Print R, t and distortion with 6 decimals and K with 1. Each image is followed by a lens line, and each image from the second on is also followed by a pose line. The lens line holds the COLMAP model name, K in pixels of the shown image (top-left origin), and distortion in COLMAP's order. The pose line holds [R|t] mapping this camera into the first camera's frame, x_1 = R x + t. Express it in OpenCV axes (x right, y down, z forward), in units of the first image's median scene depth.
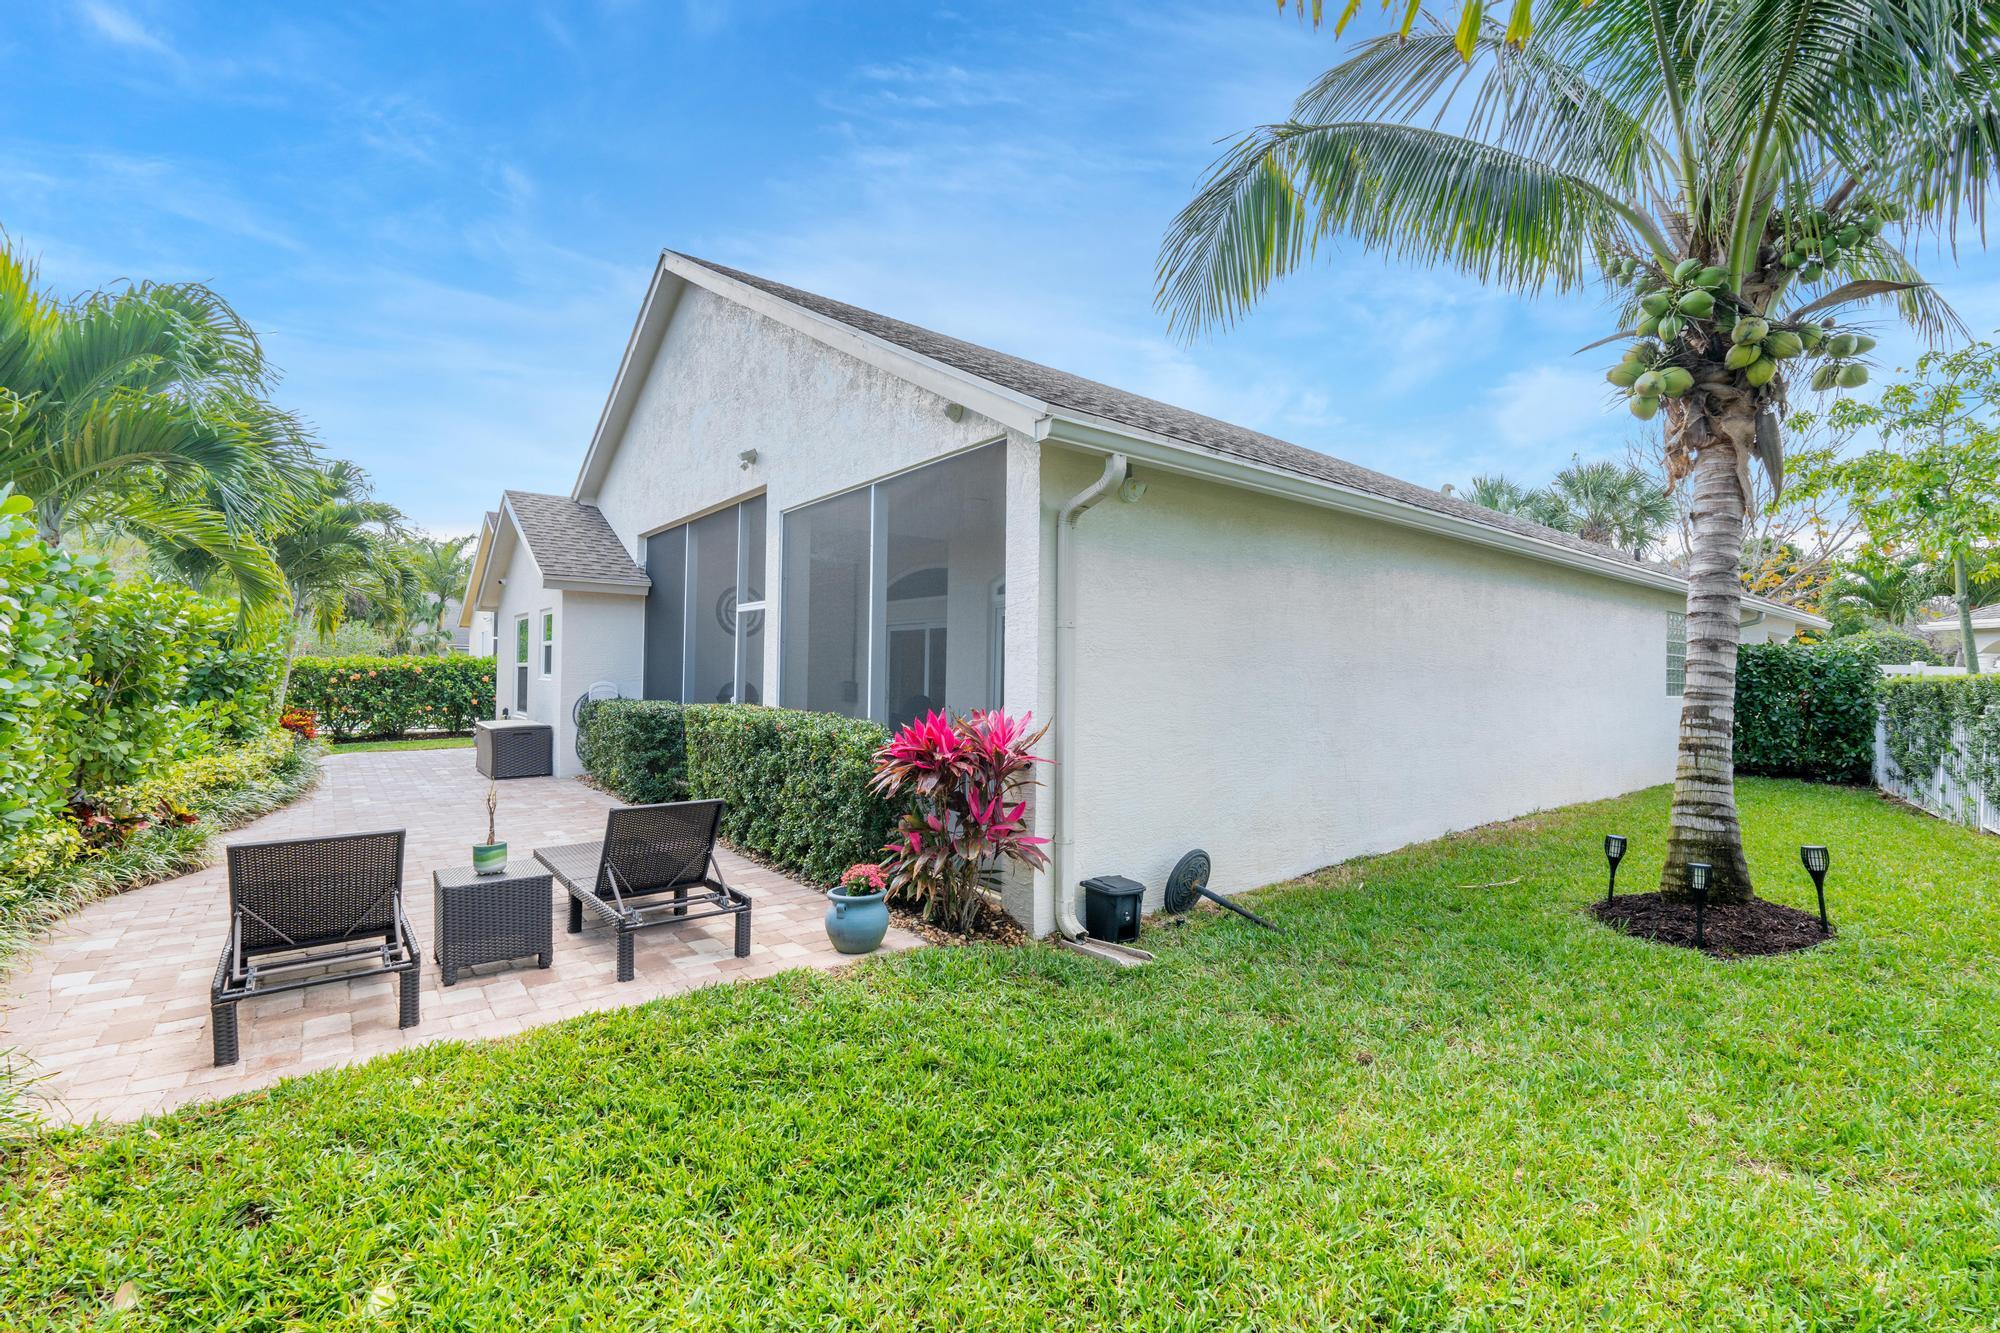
lens RADIAL K [[886.8, 0, 1003.7], [0, 886.8, 661.8], [0, 0, 1]] dist [-0.004974, -0.001285]
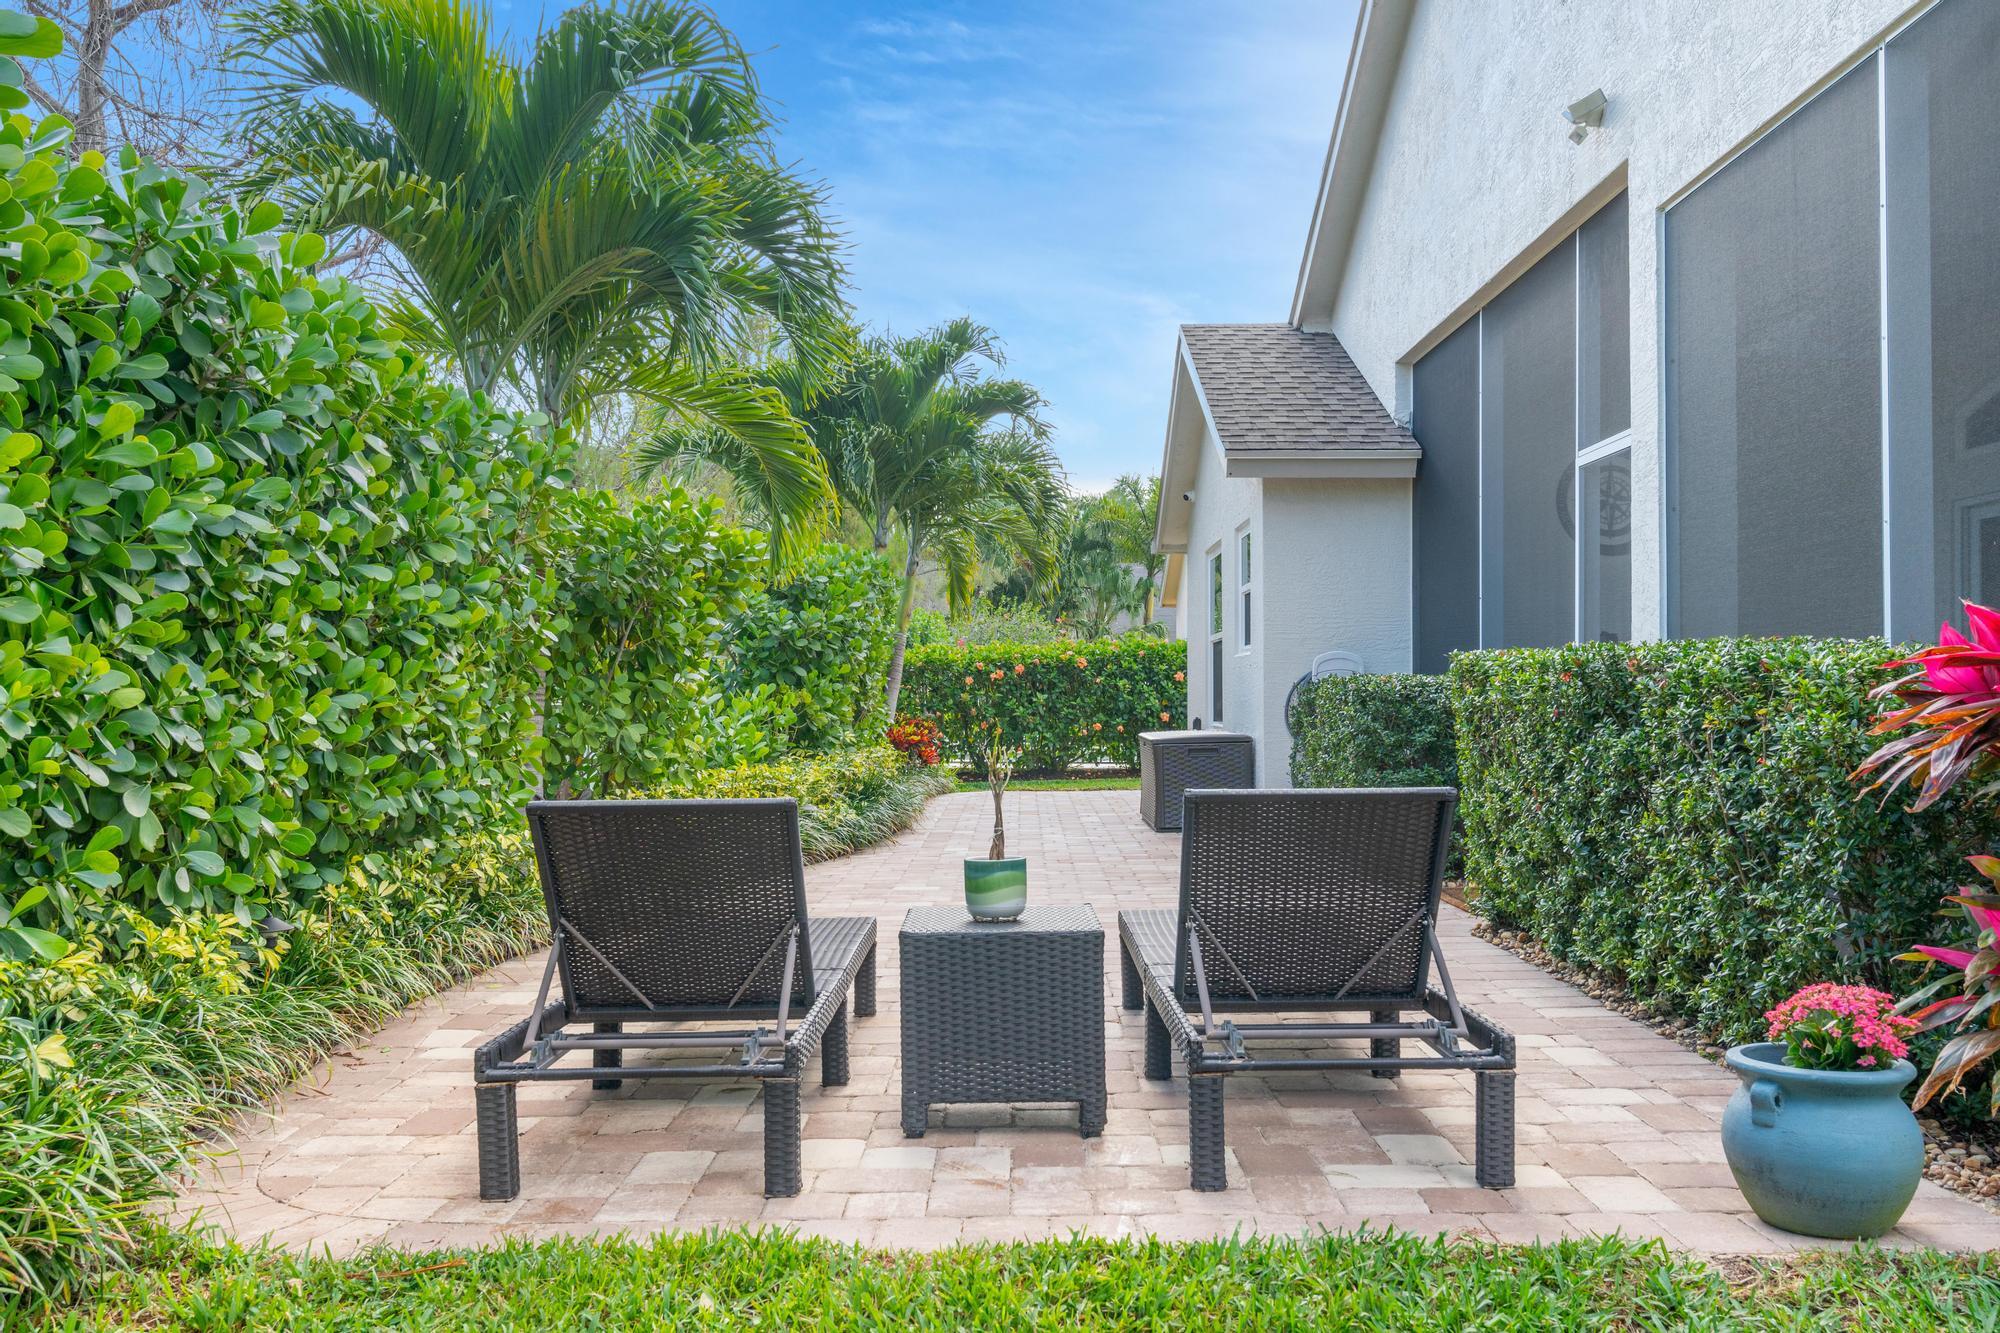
lens RADIAL K [[1635.9, 0, 999.4], [0, 1635.9, 664.7], [0, 0, 1]] dist [0.004564, 0.001421]
pose [[0.774887, -0.030215, -0.631377, -0.002646], [0.017383, 0.999498, -0.026497, 0.090491], [0.631861, 0.009557, 0.775023, 0.231463]]
